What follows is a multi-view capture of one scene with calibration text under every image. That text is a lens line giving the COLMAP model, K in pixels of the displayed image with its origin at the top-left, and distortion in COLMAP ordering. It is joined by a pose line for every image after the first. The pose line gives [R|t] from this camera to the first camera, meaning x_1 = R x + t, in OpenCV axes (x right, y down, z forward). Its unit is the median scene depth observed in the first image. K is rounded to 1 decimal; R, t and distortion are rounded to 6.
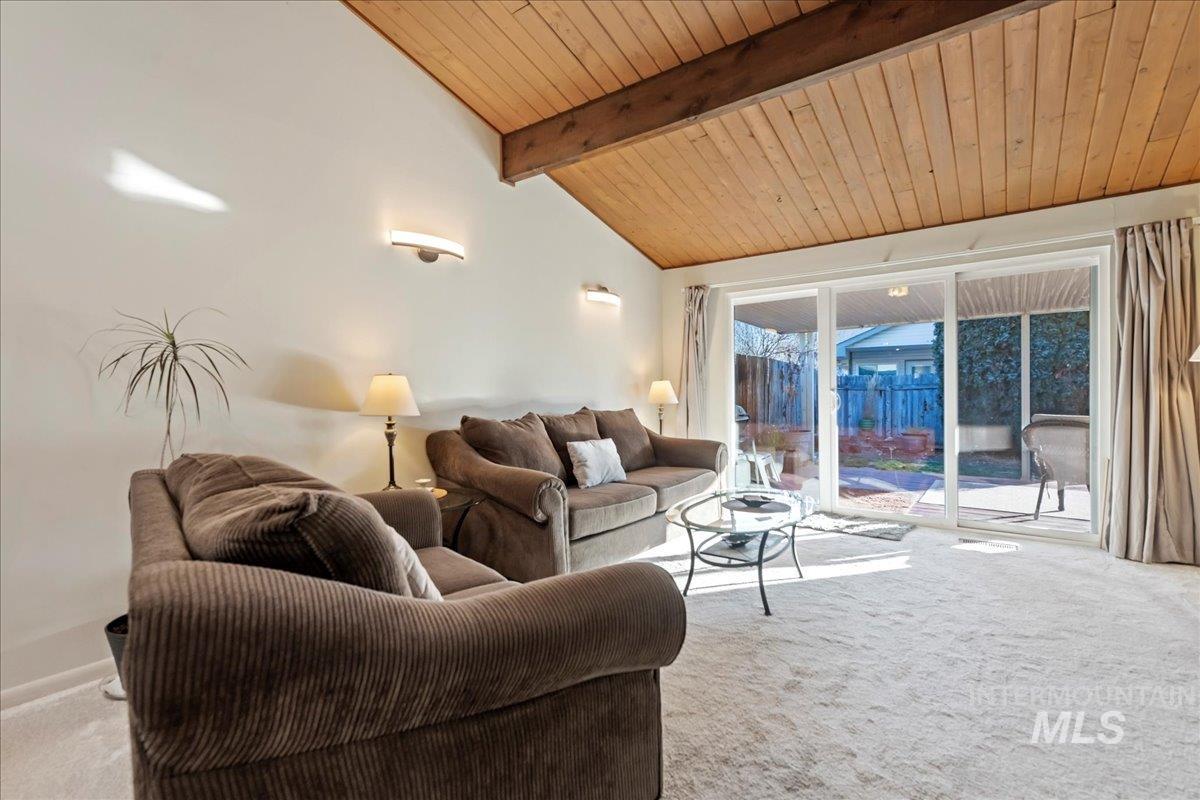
lens RADIAL K [[548.8, 0, 600.0], [0, 548.8, 400.0], [0, 0, 1]] dist [0.015730, -0.000186]
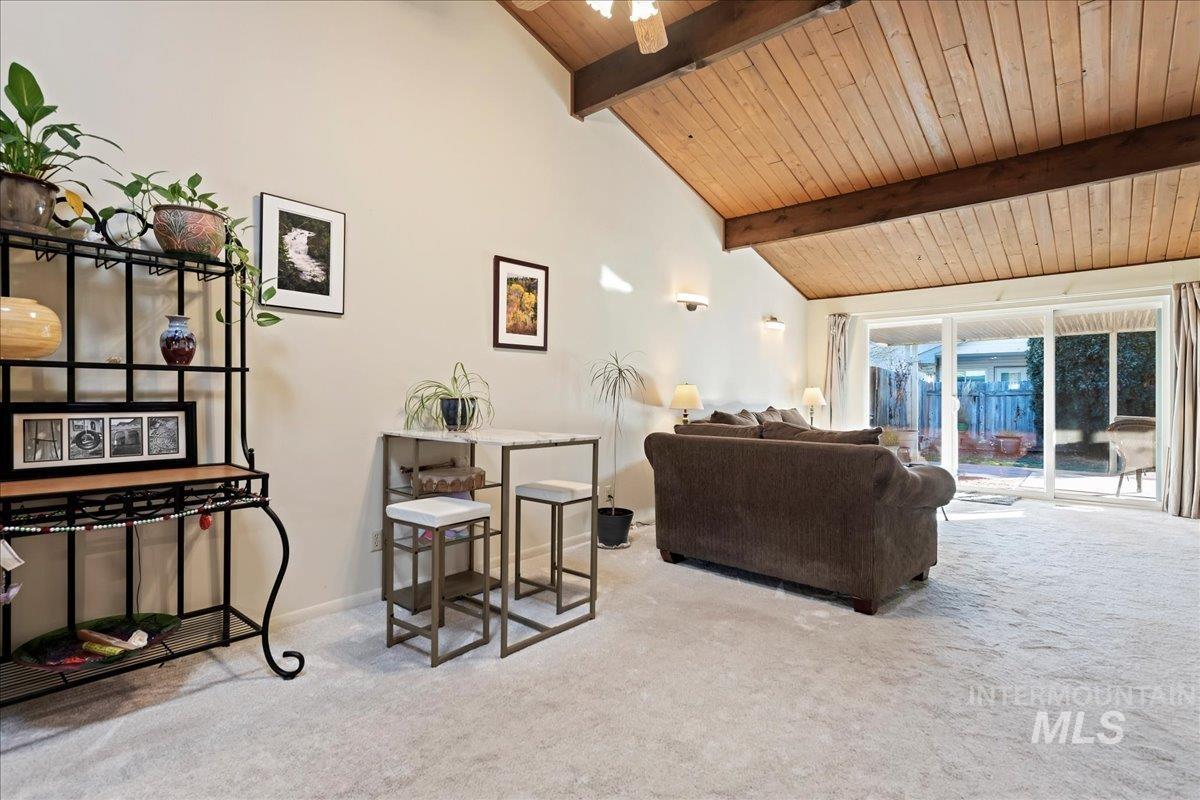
lens RADIAL K [[574.8, 0, 600.0], [0, 574.8, 400.0], [0, 0, 1]] dist [0.002807, -0.000060]
pose [[0.996443, 0.008950, -0.083787, -0.332524], [-0.009430, 0.999941, -0.005336, 0.007576], [0.083734, 0.006108, 0.996469, -0.480975]]
